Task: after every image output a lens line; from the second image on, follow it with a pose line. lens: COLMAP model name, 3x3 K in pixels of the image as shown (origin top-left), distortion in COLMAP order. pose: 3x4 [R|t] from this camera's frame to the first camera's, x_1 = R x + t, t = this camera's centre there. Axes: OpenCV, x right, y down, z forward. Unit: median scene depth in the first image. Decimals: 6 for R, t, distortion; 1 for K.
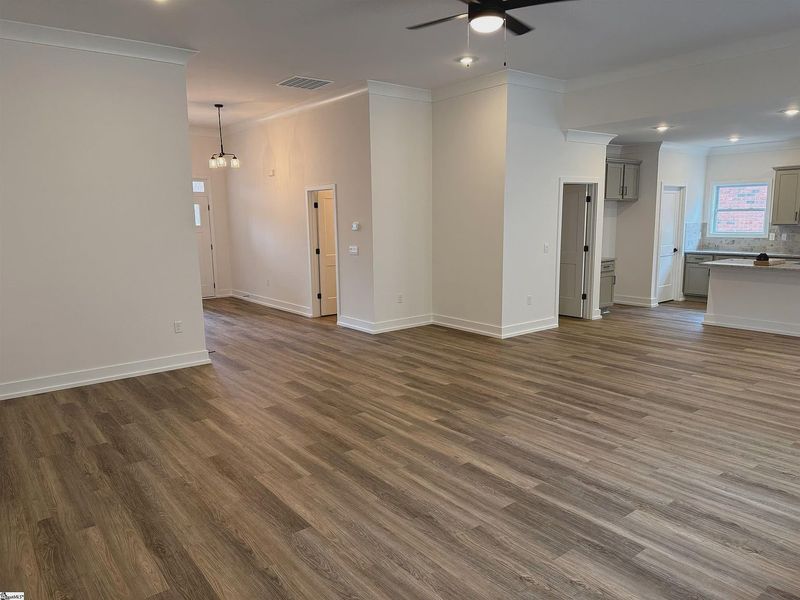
lens RADIAL K [[561.9, 0, 397.5], [0, 561.9, 300.7], [0, 0, 1]] dist [0.065520, -0.083436]
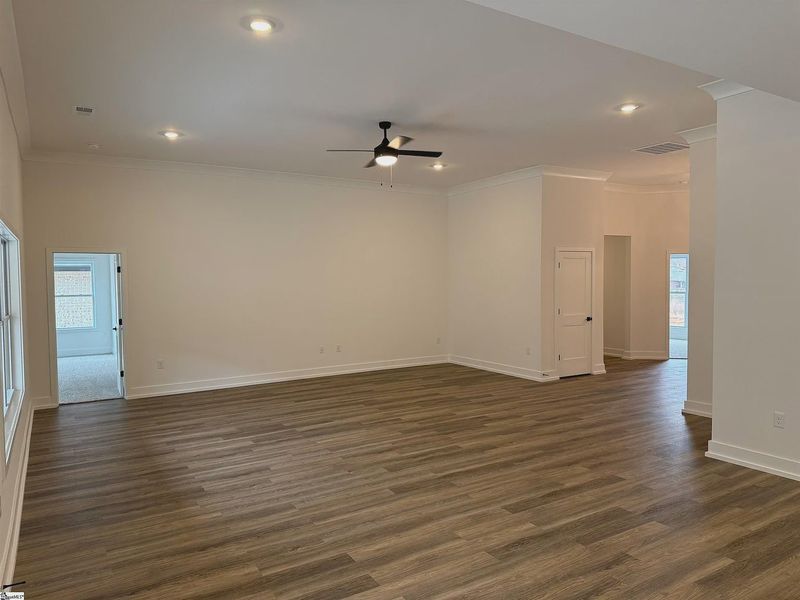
lens RADIAL K [[561.9, 0, 394.1], [0, 561.9, 297.1], [0, 0, 1]] dist [0.065520, -0.083436]
pose [[-0.118932, 0.058846, -0.991157, 1.448171], [-0.139019, 0.987422, 0.075305, -0.197801], [0.983122, 0.146746, -0.109255, 1.064490]]
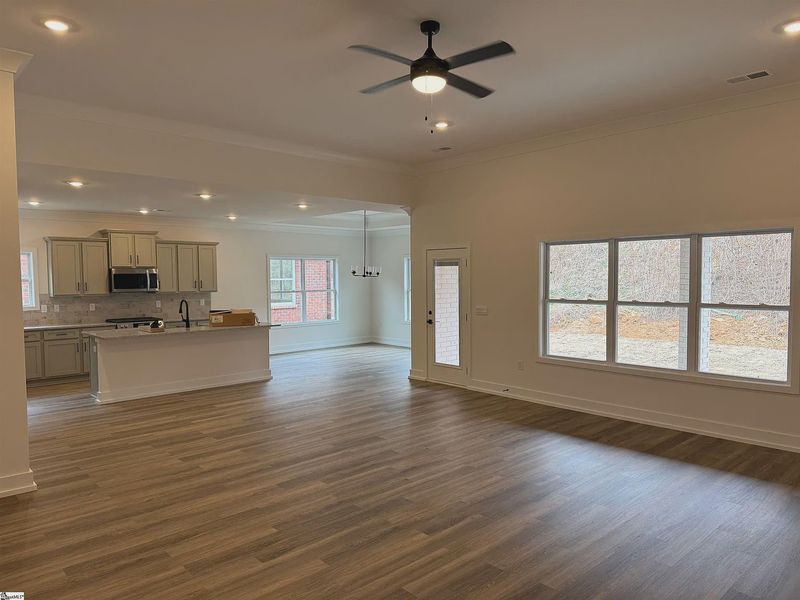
lens RADIAL K [[561.9, 0, 397.5], [0, 561.9, 295.5], [0, 0, 1]] dist [0.065520, -0.083436]
pose [[-0.084021, -0.020699, 0.996249, -0.693047], [0.162257, 0.986157, 0.034174, -0.147070], [-0.983165, 0.164520, -0.079499, 1.016784]]
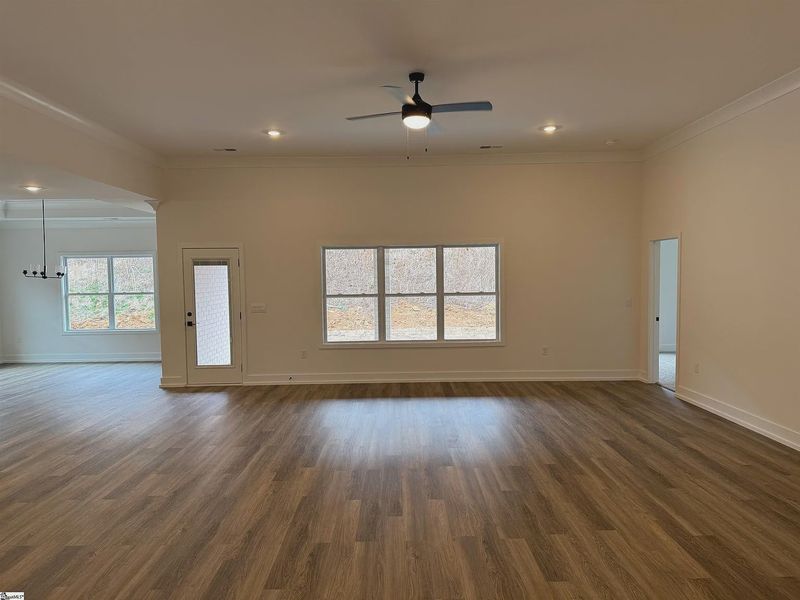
lens RADIAL K [[561.9, 0, 404.4], [0, 561.9, 303.0], [0, 0, 1]] dist [0.065520, -0.083436]
pose [[-0.795889, -0.006853, 0.605403, -0.483505], [0.117730, 0.979097, 0.165856, -0.261531], [-0.593885, 0.203277, -0.778446, 1.752748]]
